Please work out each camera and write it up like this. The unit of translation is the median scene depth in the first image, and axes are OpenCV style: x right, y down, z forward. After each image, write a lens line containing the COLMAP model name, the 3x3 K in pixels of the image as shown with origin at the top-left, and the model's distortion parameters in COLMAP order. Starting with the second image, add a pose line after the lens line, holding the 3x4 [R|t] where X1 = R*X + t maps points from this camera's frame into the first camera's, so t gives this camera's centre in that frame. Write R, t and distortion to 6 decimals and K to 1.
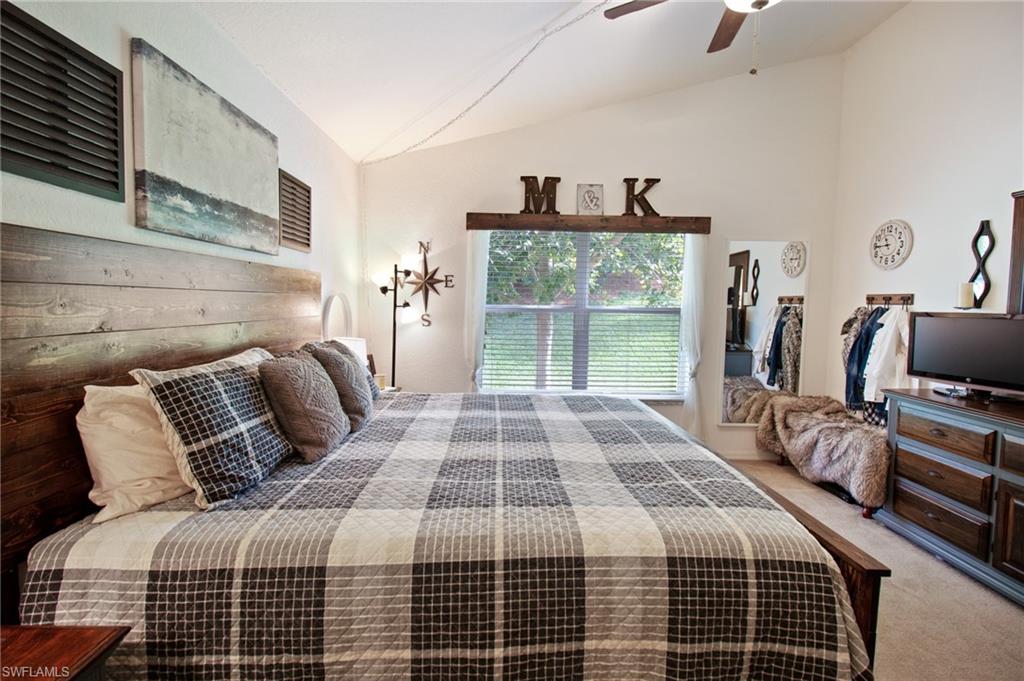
lens RADIAL K [[473.0, 0, 511.9], [0, 473.0, 321.8], [0, 0, 1]] dist [0.019293, -0.010860]
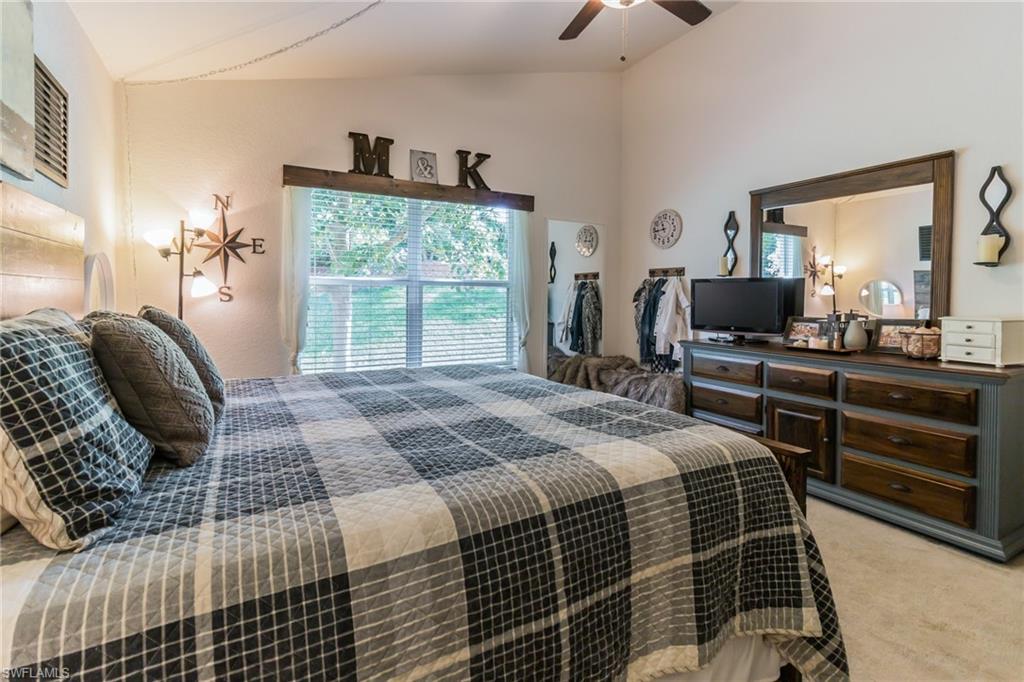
lens RADIAL K [[482.9, 0, 511.8], [0, 482.9, 296.1], [0, 0, 1]] dist [0.004149, 0.000137]
pose [[0.881591, -0.008718, 0.471934, -0.220792], [0.024865, 0.999299, -0.027988, 0.054401], [-0.471359, 0.036409, 0.881189, 0.098904]]
